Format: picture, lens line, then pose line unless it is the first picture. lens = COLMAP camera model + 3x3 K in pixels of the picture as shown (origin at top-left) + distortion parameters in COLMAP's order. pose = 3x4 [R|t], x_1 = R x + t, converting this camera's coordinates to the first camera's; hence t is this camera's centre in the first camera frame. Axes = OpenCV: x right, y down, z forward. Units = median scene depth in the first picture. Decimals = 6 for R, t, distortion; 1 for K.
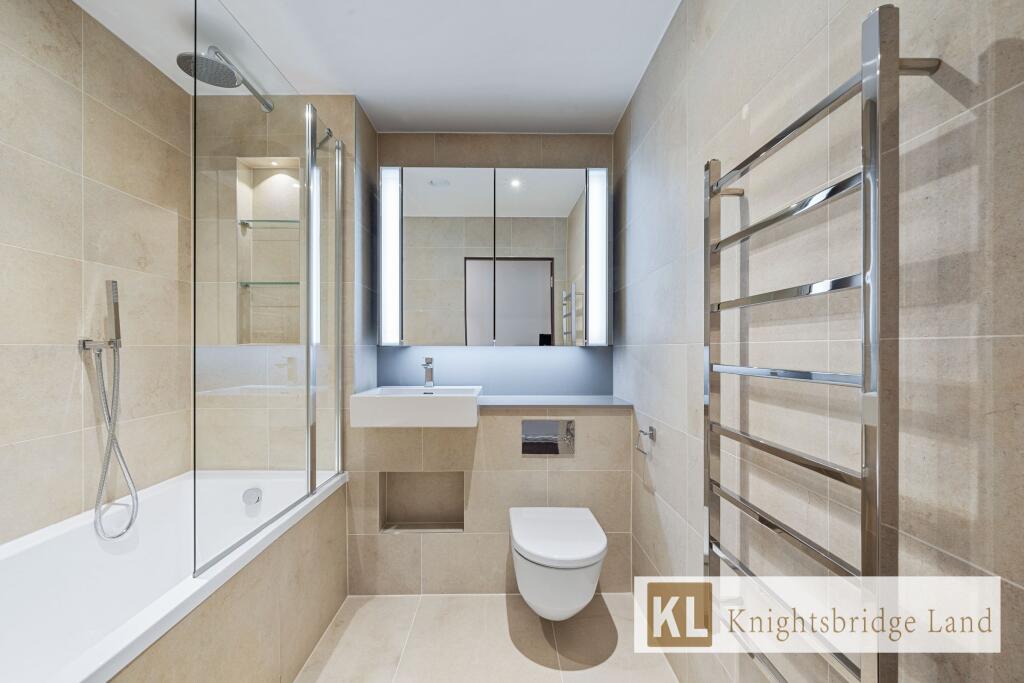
lens RADIAL K [[417.0, 0, 512.0], [0, 417.0, 341.5], [0, 0, 1]] dist [-0.000551, -0.000023]
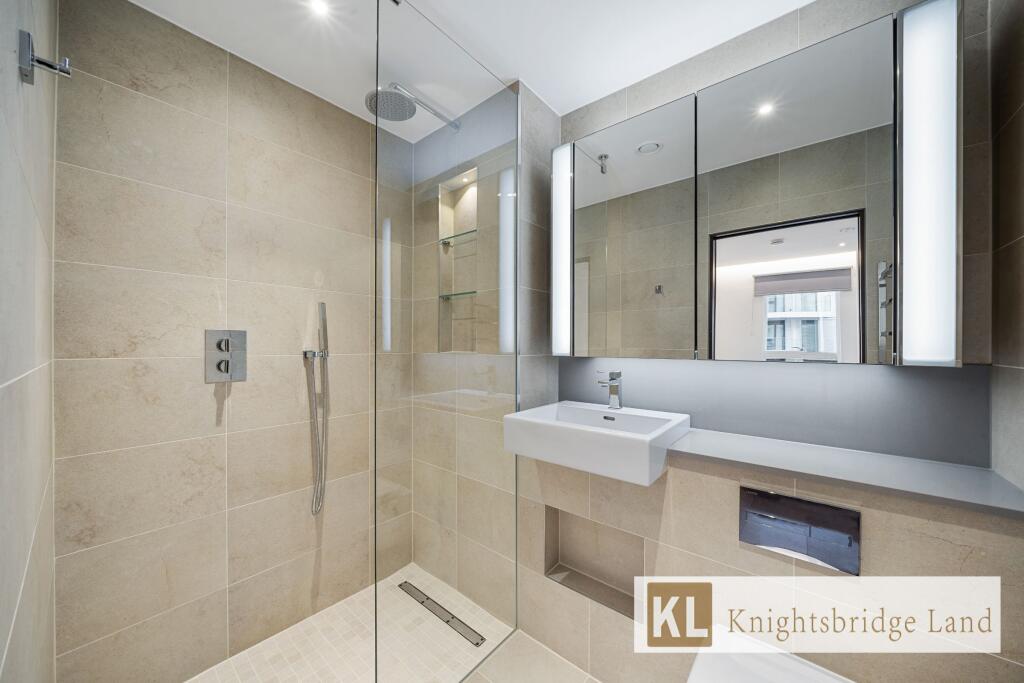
lens RADIAL K [[364.7, 0, 512.0], [0, 364.7, 341.5], [0, 0, 1]] dist [-0.000341, -0.000091]
pose [[0.753807, -0.003242, -0.657088, 0.119919], [0.002484, 0.999995, -0.002084, -0.017735], [0.657091, -0.000061, 0.753811, 0.384966]]
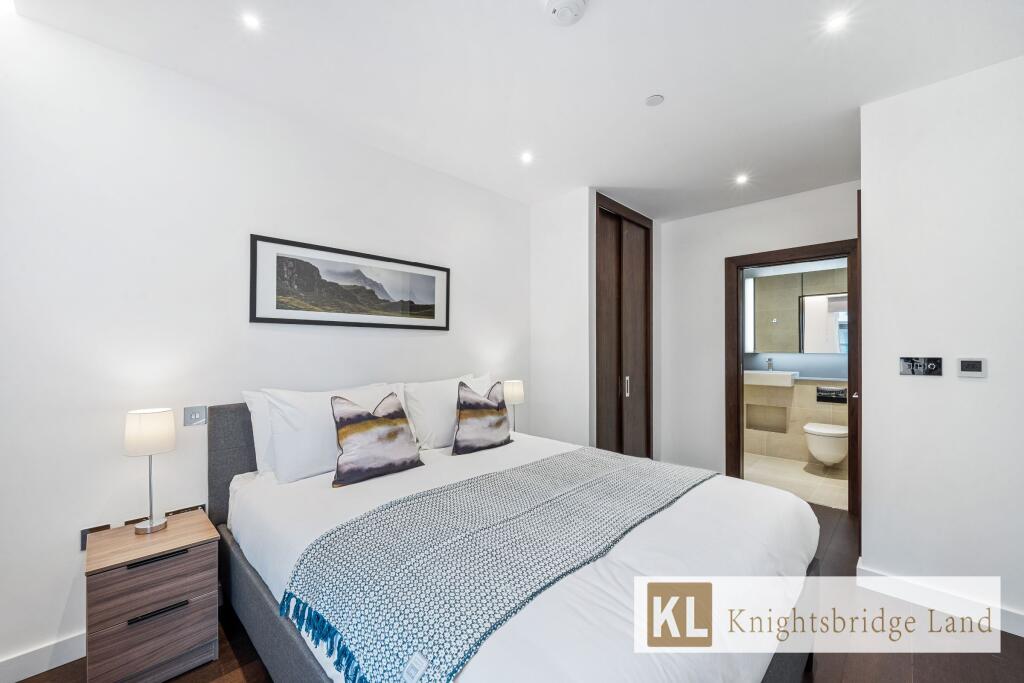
lens RADIAL K [[417.0, 0, 512.0], [0, 417.0, 341.5], [0, 0, 1]] dist [-0.000551, -0.000023]
pose [[0.704127, -0.008072, -0.710029, 0.458972], [-0.000573, 0.999929, -0.011935, -0.024487], [0.710074, 0.008811, 0.704072, -1.719526]]
